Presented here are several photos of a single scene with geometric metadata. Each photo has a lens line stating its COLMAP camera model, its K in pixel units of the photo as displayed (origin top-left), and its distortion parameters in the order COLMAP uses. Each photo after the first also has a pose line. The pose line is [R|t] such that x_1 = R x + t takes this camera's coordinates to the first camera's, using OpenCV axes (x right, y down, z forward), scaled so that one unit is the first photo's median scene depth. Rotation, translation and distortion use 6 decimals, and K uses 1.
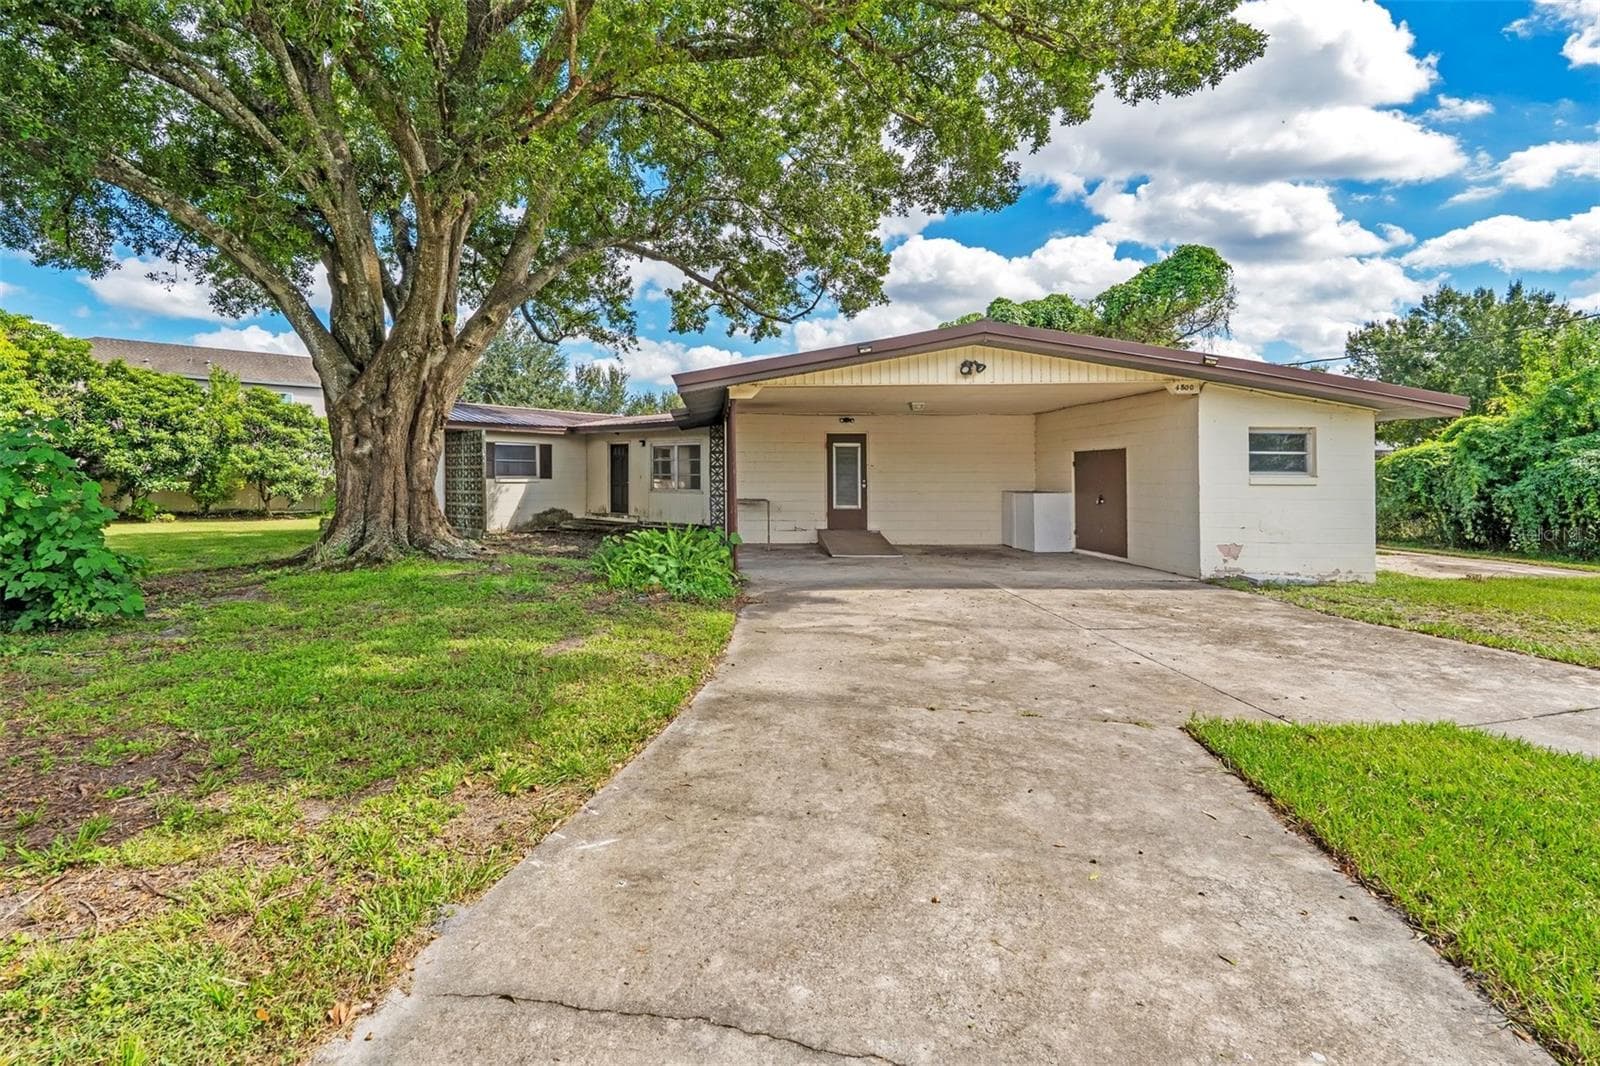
lens RADIAL K [[787.7, 0, 816.7], [0, 787.7, 482.4], [0, 0, 1]] dist [-0.003752, -0.000013]
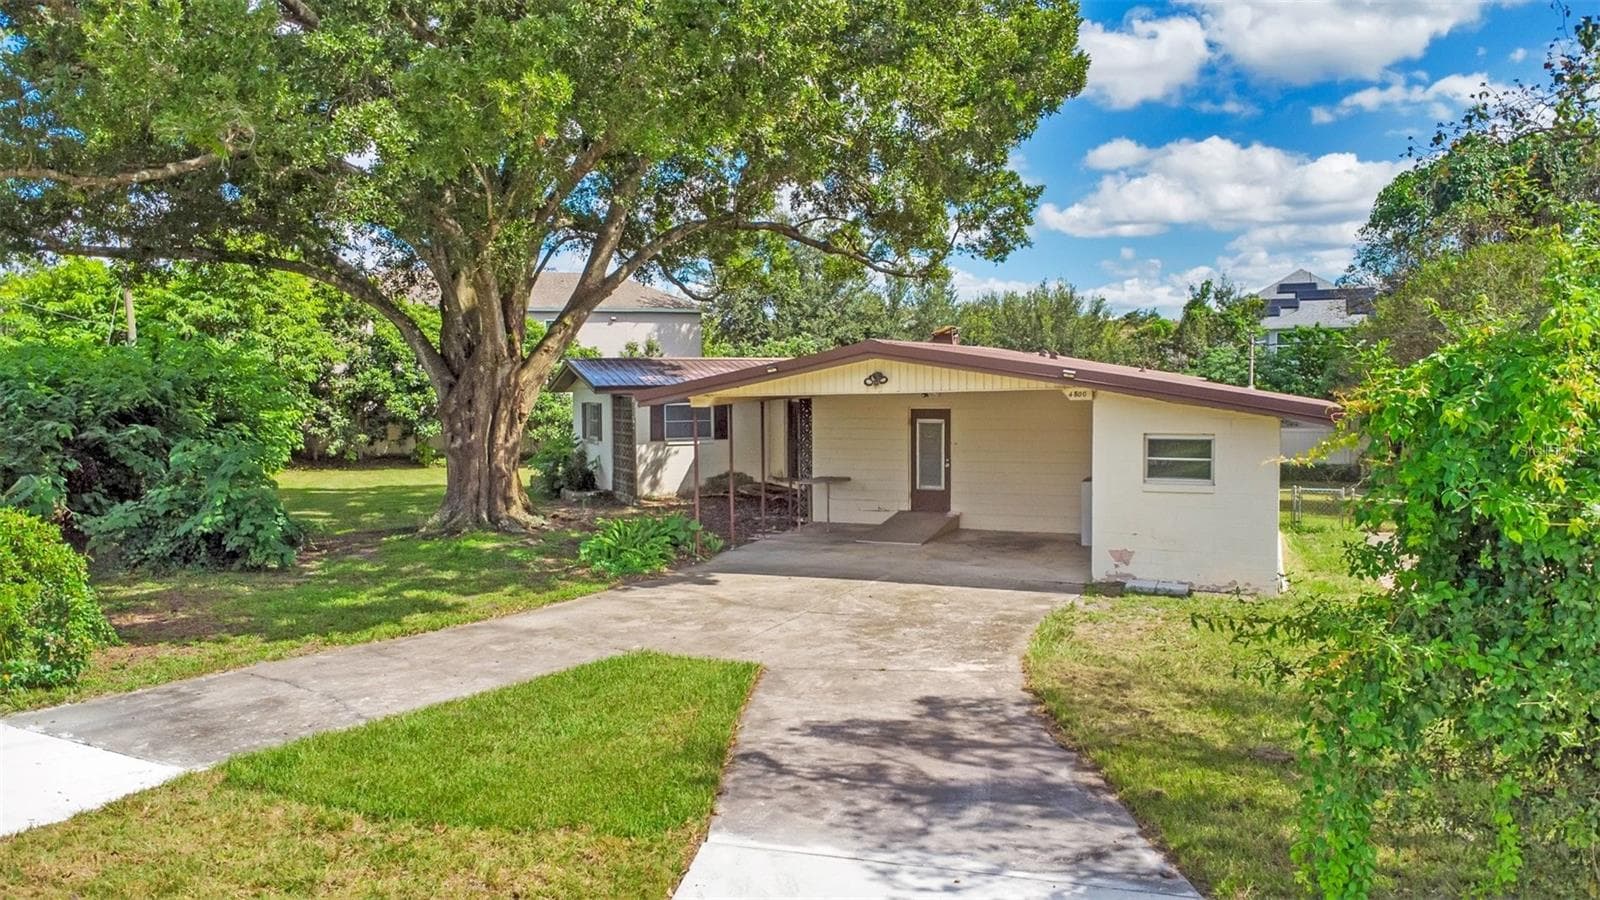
lens RADIAL K [[1177.4, 0, 800.0], [0, 1177.4, 450.0], [0, 0, 1]] dist [0.009283, 0.002138]
pose [[0.907743, 0.011031, -0.419381, 0.314518], [0.005561, 0.999250, 0.038321, -0.044035], [0.419490, -0.037118, 0.907001, -0.215446]]
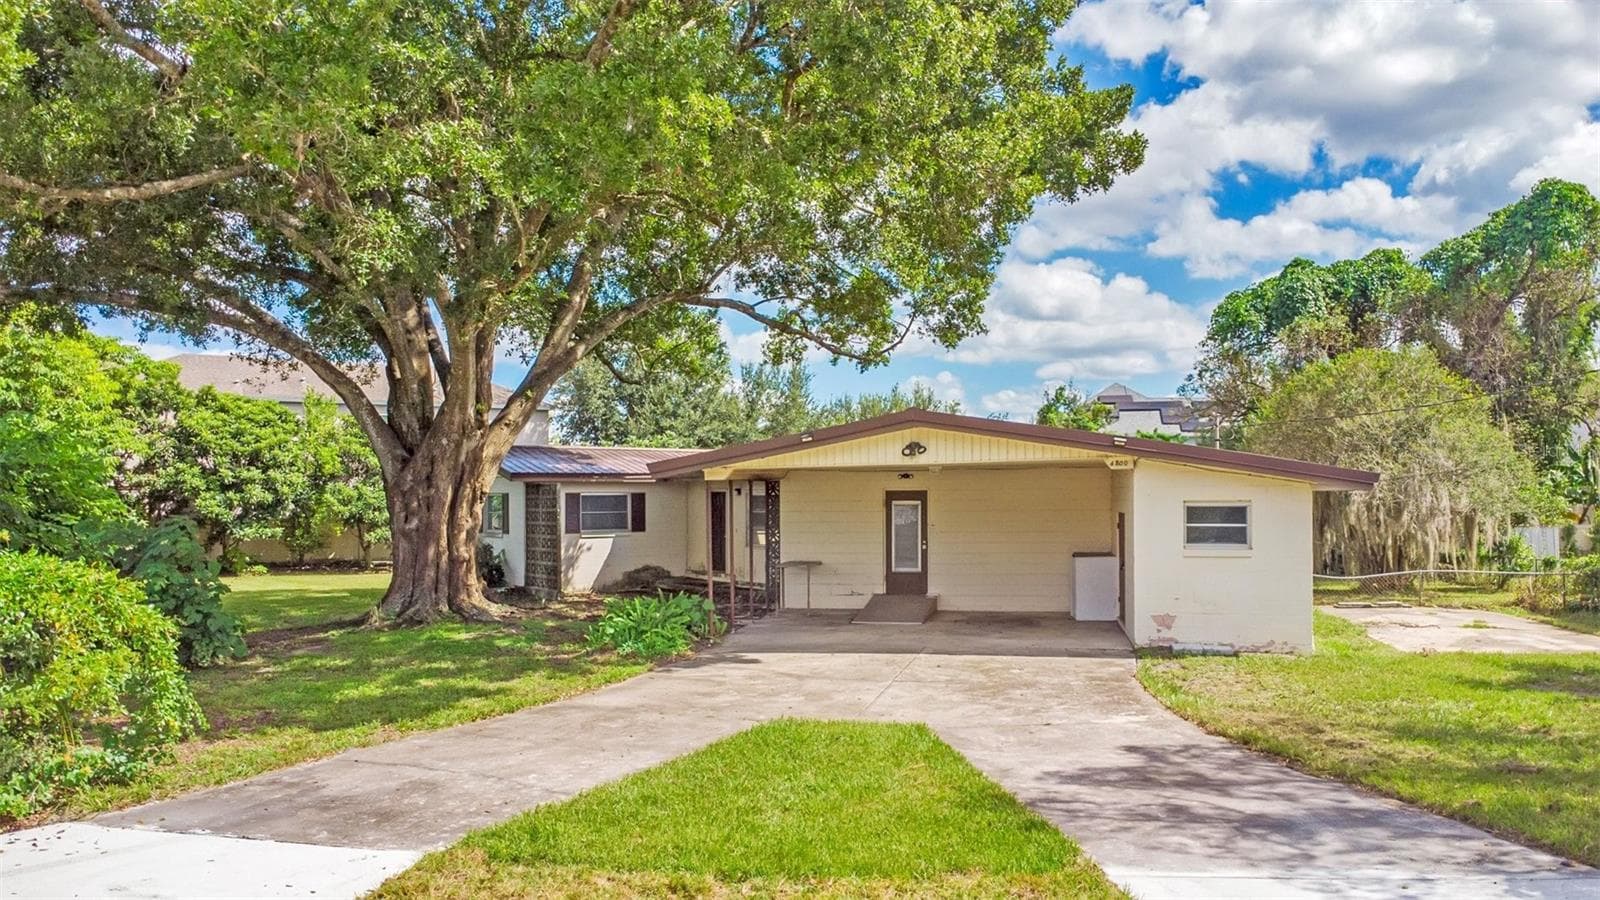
lens RADIAL K [[1186.7, 0, 898.0], [0, 1186.7, 496.6], [0, 0, 1]] dist [0.008340, 0.003858]
pose [[0.980495, -0.010322, -0.196274, 0.196926], [0.007891, 0.999882, -0.013167, -0.023606], [0.196387, 0.011361, 0.980461, -0.240121]]
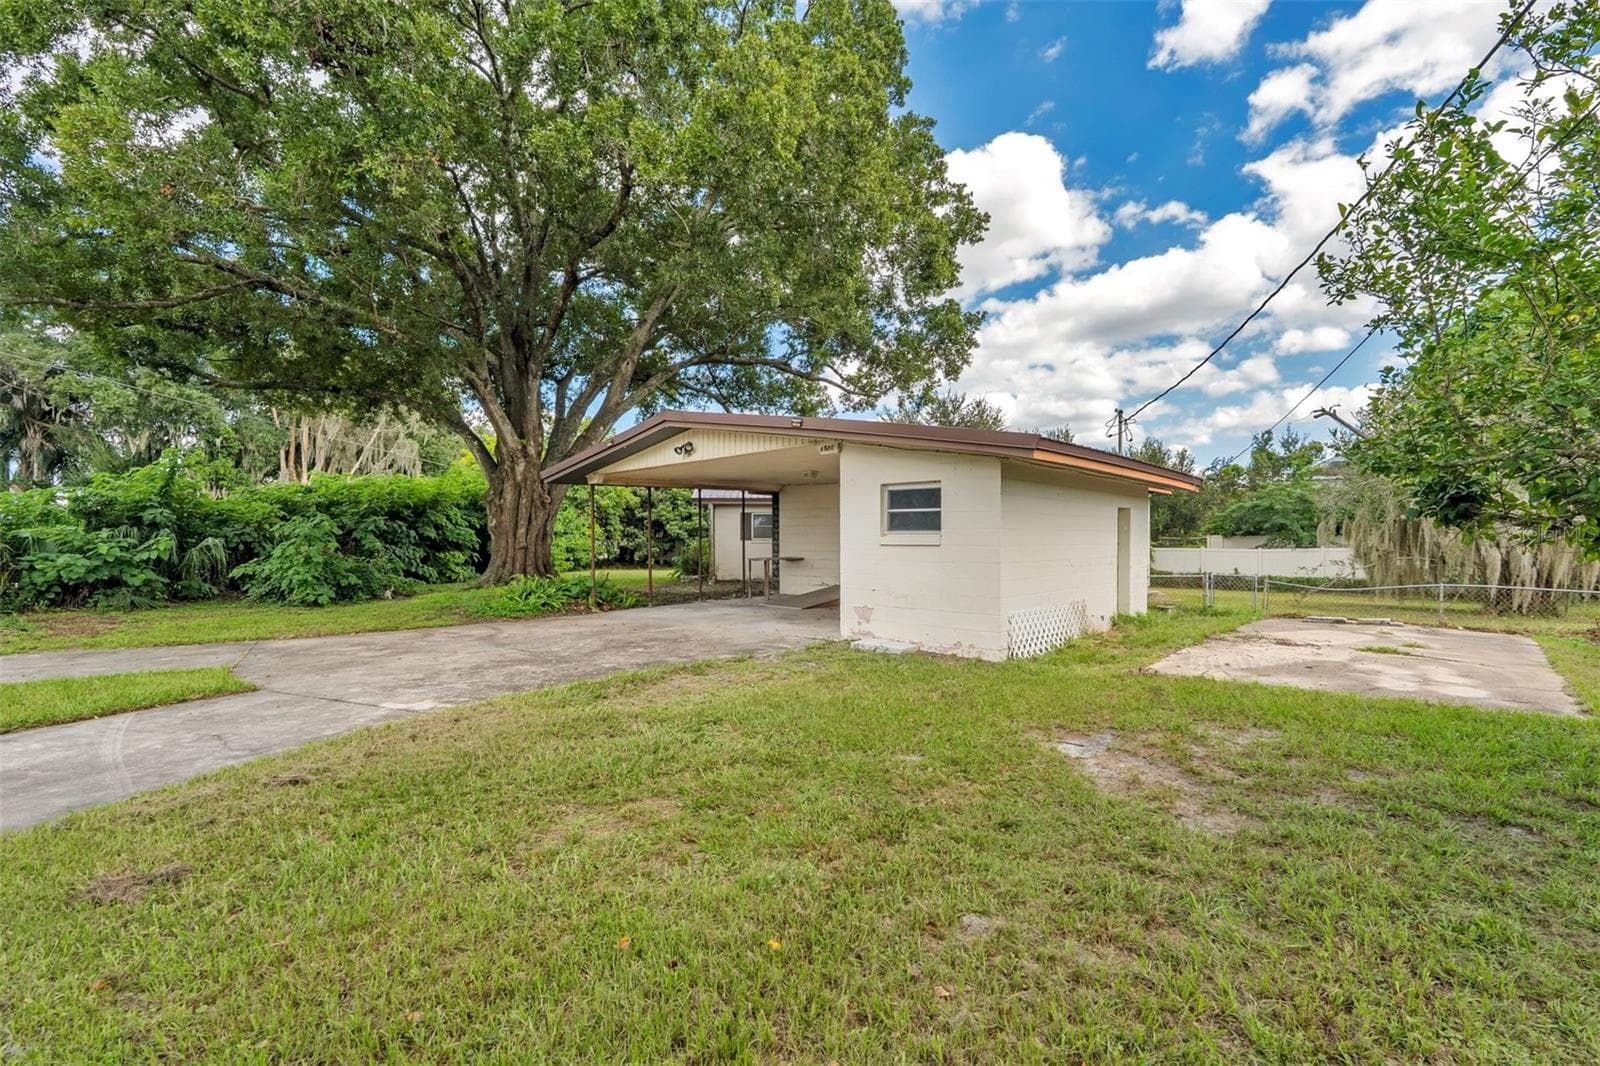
lens RADIAL K [[742.4, 0, 800.0], [0, 742.4, 533.0], [0, 0, 1]] dist [-0.000531, 0.000263]
pose [[0.736618, -0.009542, -0.676242, 0.437326], [-0.004320, 0.999814, -0.018814, 0.002358], [0.676295, 0.016780, 0.736440, 0.109685]]
